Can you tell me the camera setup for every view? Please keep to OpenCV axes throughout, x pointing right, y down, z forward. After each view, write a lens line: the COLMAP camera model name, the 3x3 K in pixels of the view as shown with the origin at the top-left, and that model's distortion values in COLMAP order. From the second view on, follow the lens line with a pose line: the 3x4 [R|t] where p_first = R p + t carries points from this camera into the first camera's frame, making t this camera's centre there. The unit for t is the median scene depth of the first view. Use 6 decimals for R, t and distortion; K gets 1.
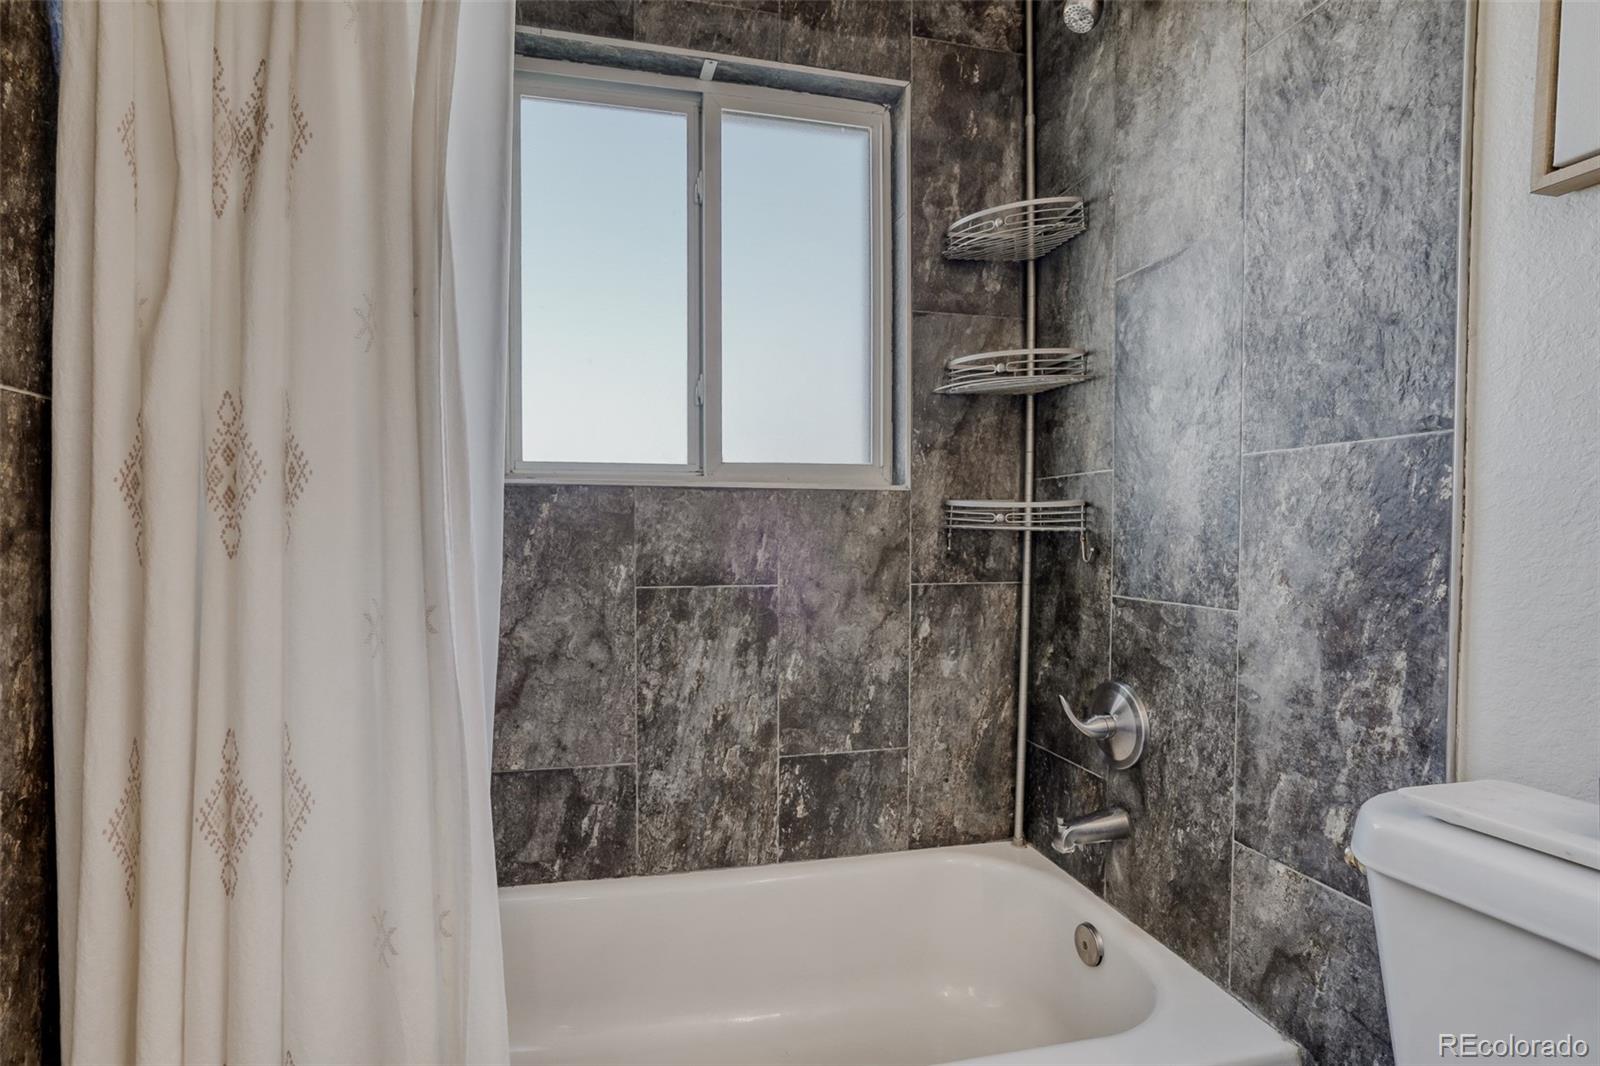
lens RADIAL K [[746.6, 0, 796.6], [0, 746.6, 534.9], [0, 0, 1]] dist [-0.040146, 0.017246]
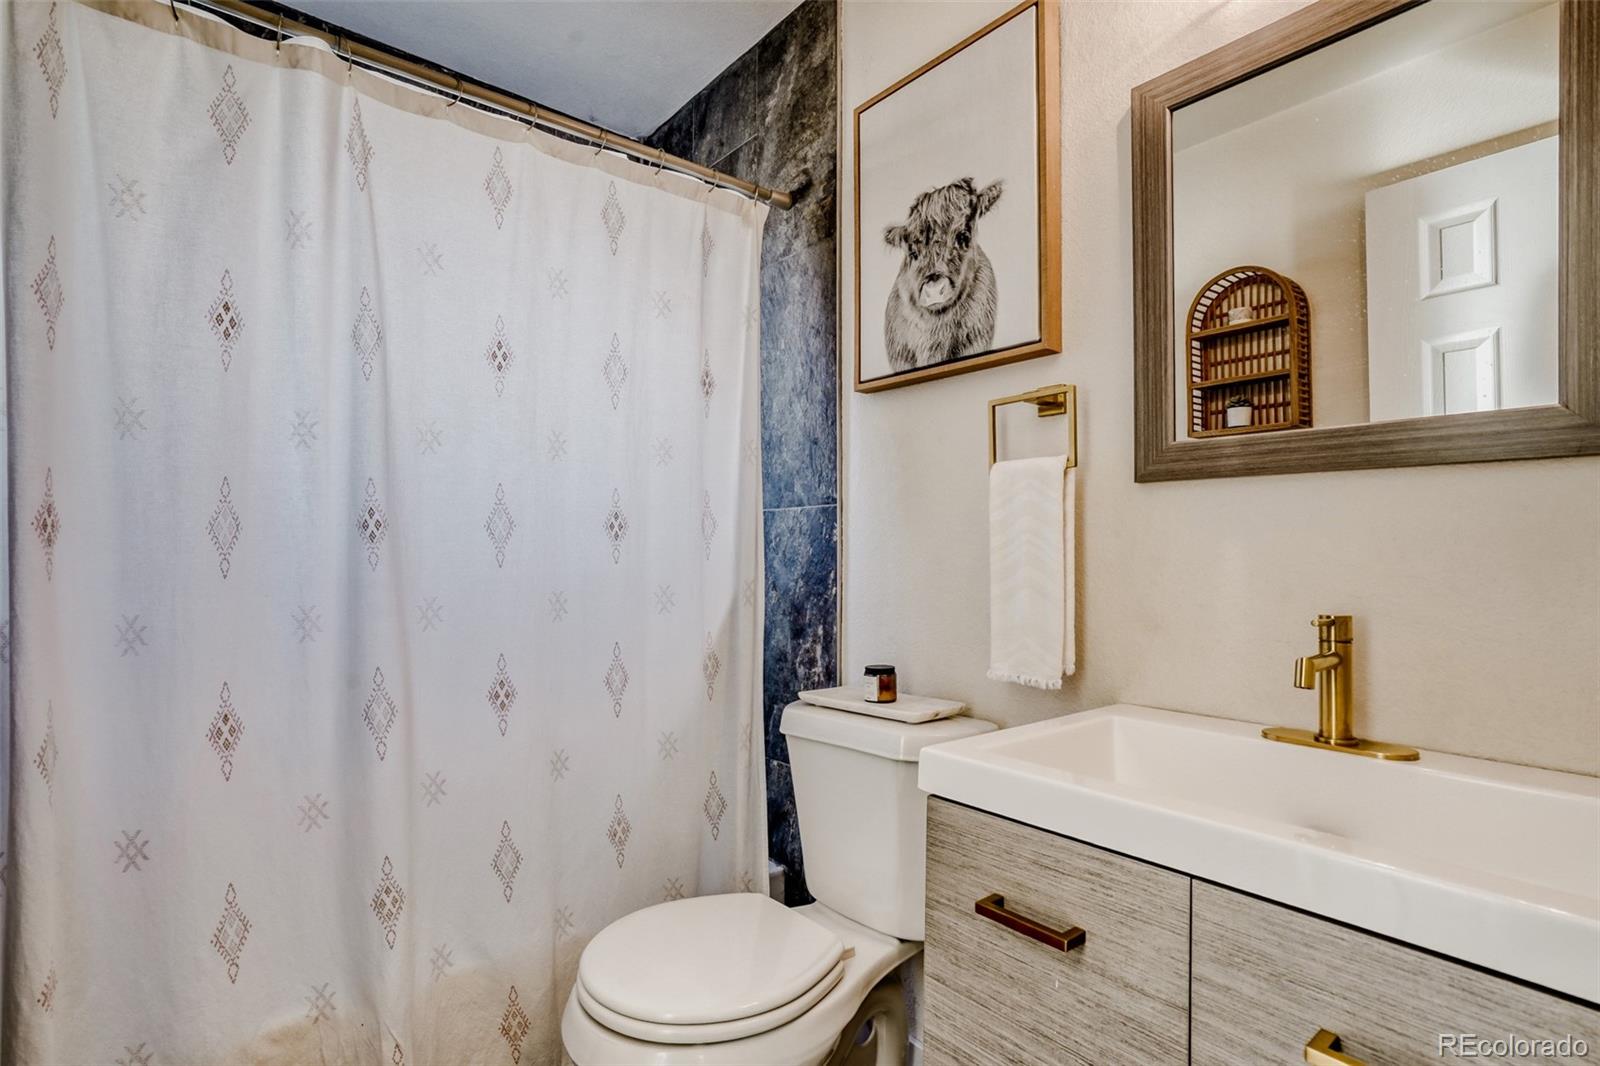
lens RADIAL K [[746.6, 0, 797.5], [0, 746.6, 541.9], [0, 0, 1]] dist [-0.040146, 0.017246]
pose [[0.901380, 0.007511, 0.432964, -0.023498], [0.002857, 0.999725, -0.023292, -0.002832], [-0.433020, 0.022232, 0.901110, -0.624352]]
